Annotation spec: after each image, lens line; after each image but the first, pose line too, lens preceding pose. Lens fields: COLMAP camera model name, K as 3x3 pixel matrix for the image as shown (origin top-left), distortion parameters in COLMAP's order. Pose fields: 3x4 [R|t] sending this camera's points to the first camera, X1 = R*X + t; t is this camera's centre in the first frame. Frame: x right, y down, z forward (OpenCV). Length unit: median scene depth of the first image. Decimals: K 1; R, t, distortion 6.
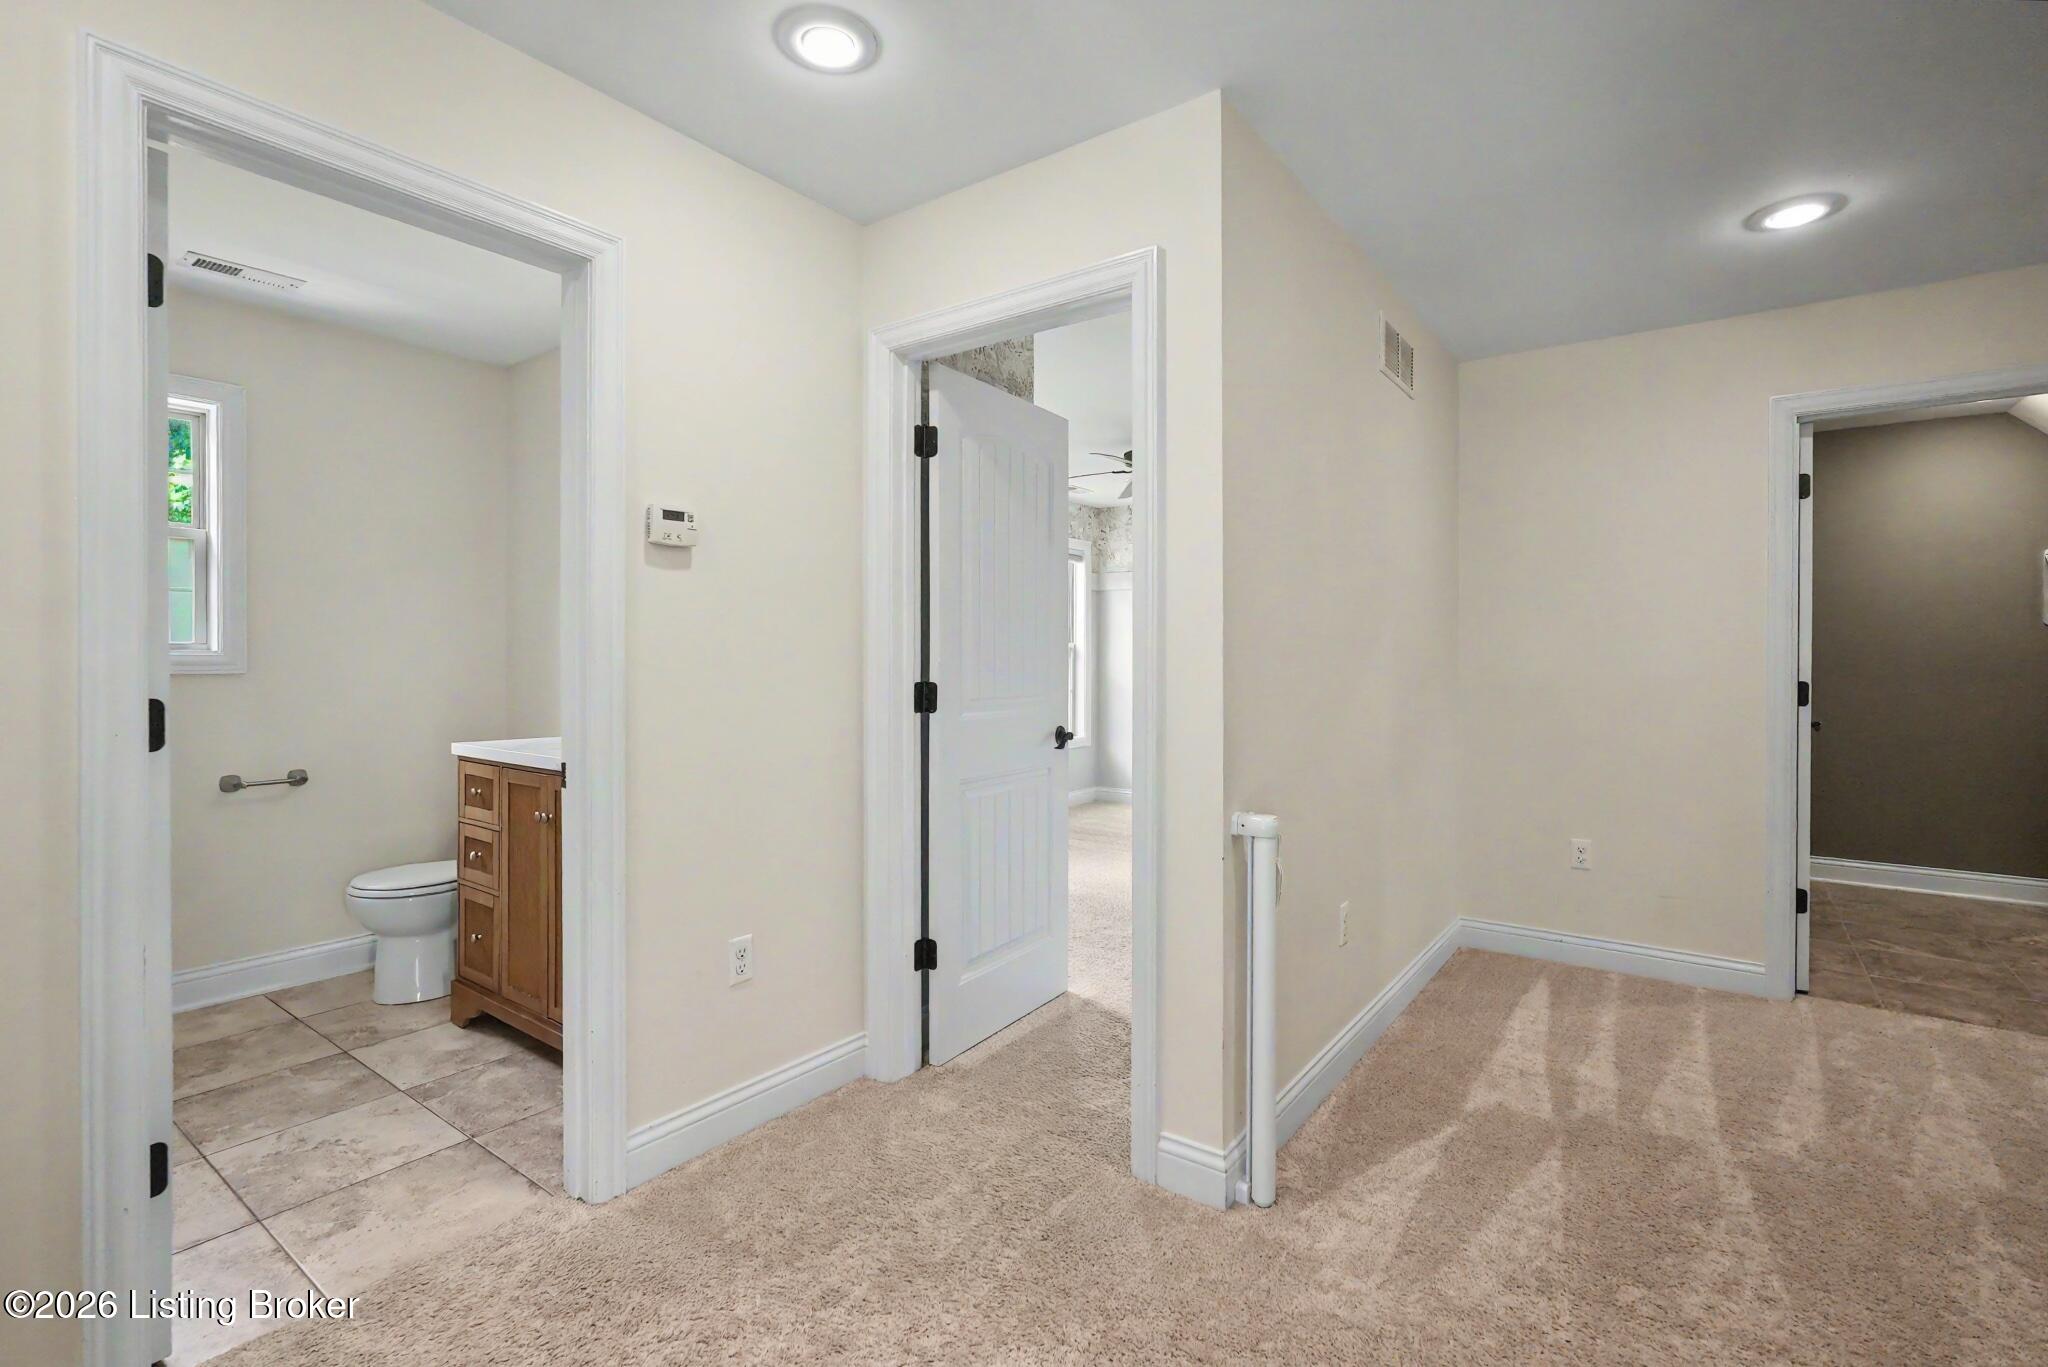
lens RADIAL K [[913.1, 0, 1024.0], [0, 913.1, 683.5], [0, 0, 1]] dist [-0.000283, 0.000129]
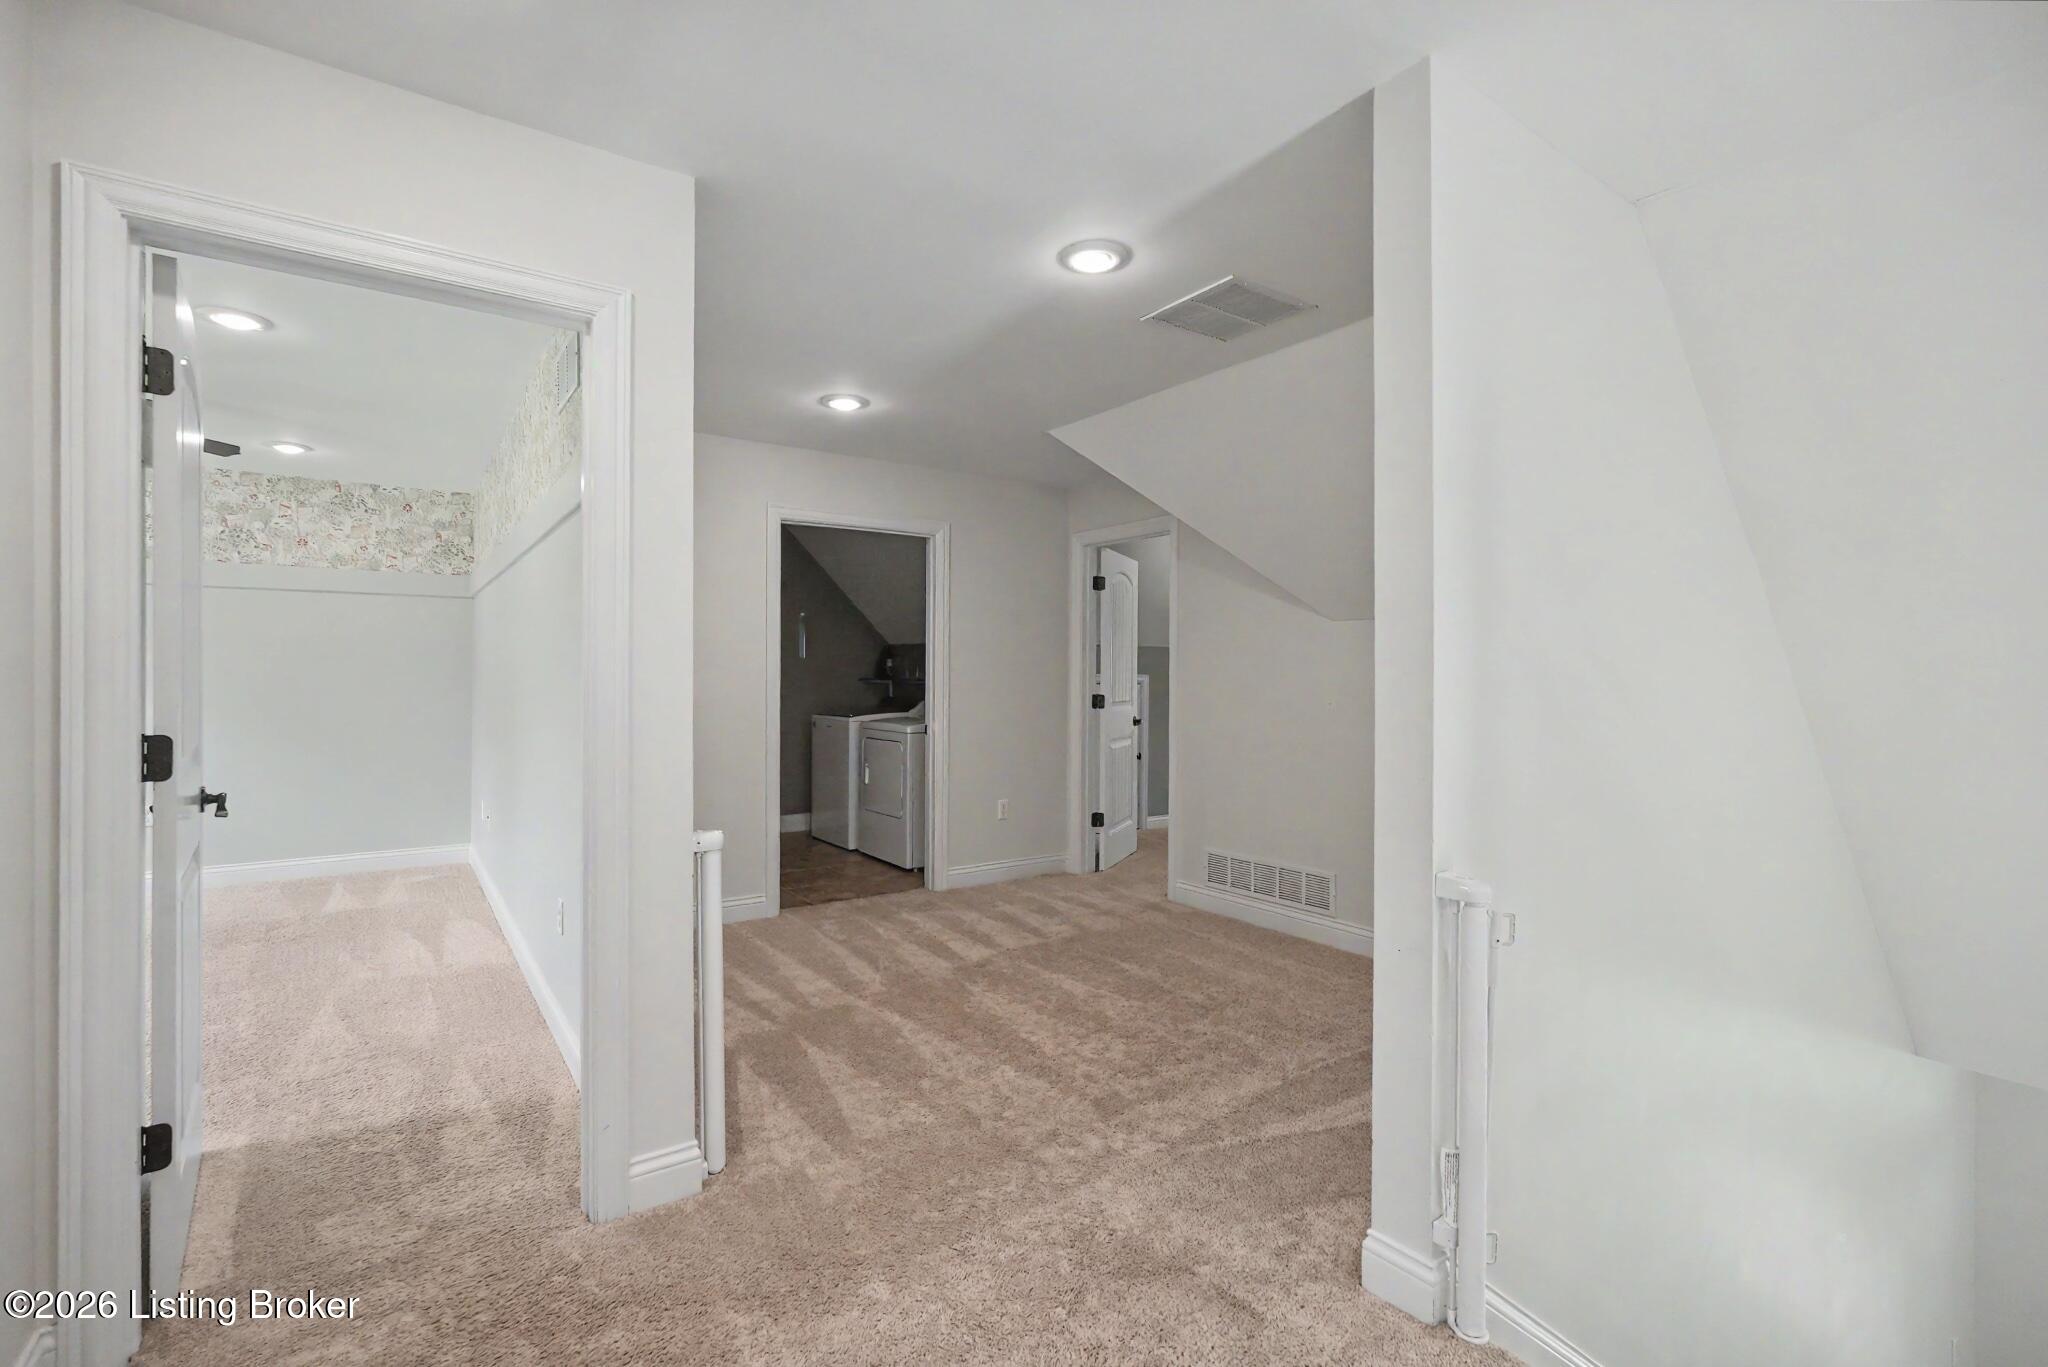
lens RADIAL K [[921.8, 0, 1024.0], [0, 921.8, 683.5], [0, 0, 1]] dist [0.001510, 0.000078]
pose [[0.312609, -0.012217, 0.949803, -0.644142], [0.013569, 0.999873, 0.008396, -0.043107], [-0.949785, 0.010263, 0.312735, 0.237128]]
